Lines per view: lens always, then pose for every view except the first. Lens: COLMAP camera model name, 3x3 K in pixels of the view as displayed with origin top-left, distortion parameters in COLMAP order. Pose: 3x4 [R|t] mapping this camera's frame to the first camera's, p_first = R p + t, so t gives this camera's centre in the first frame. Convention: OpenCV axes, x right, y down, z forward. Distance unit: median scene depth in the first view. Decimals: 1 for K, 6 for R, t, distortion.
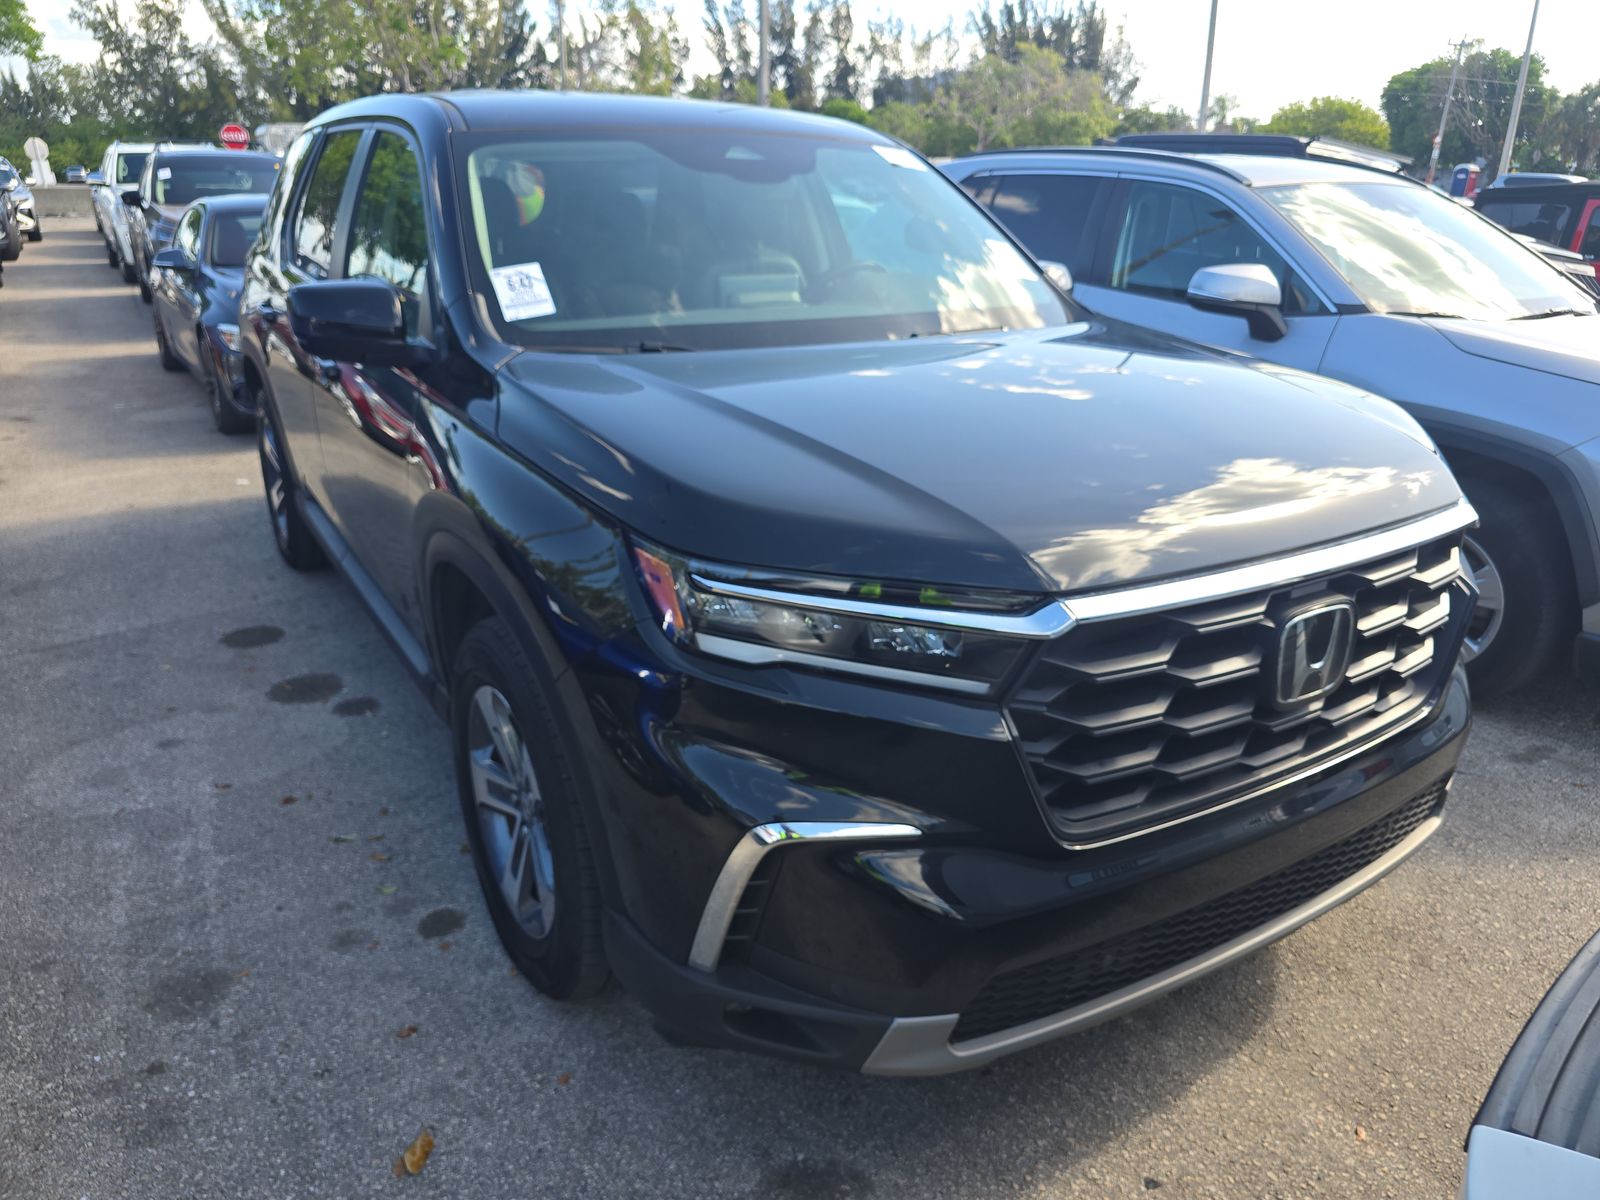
lens RADIAL K [[1083.6, 0, 800.0], [0, 1083.6, 600.0], [0, 0, 1]] dist [0.052503, -0.046755]
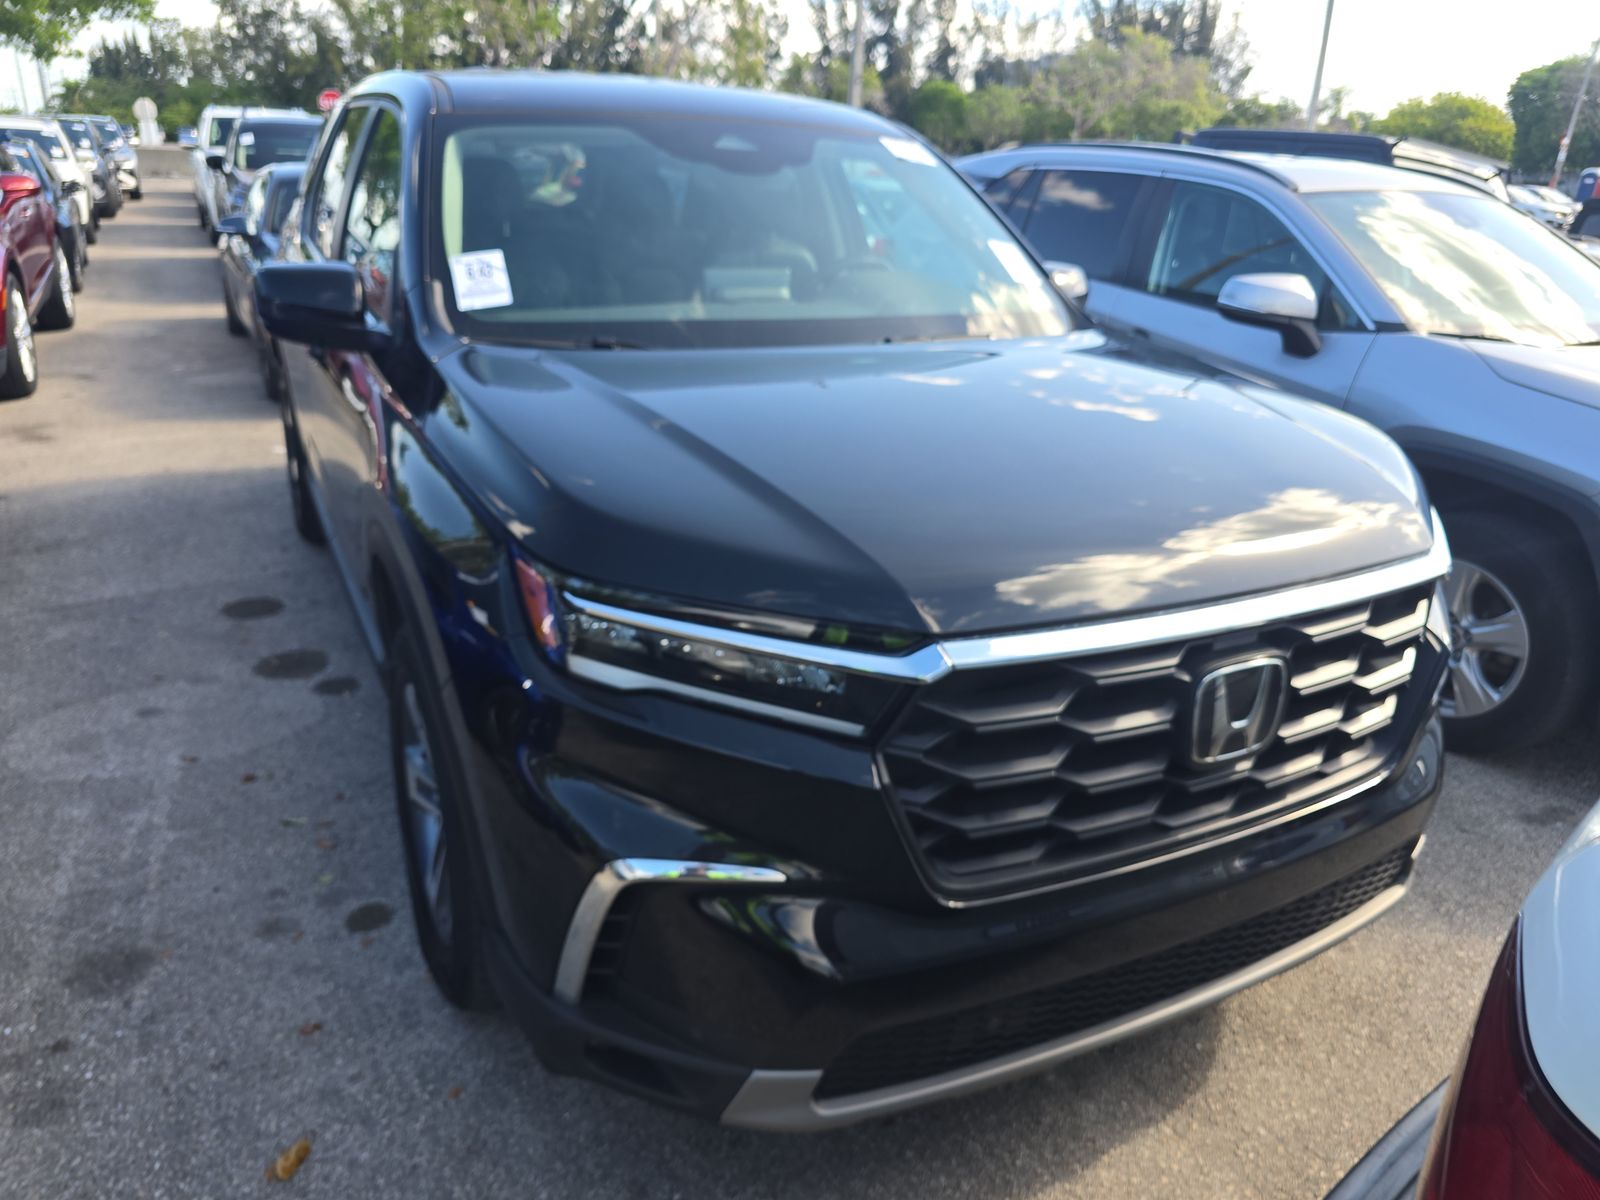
lens RADIAL K [[1095.6, 0, 800.5], [0, 1095.6, 595.1], [0, 0, 1]] dist [0.045835, -0.043594]
pose [[0.996530, 0.055259, -0.062245, 0.109944], [-0.054749, 0.998451, 0.009880, -0.027197], [0.062694, -0.006438, 0.998012, 0.032076]]
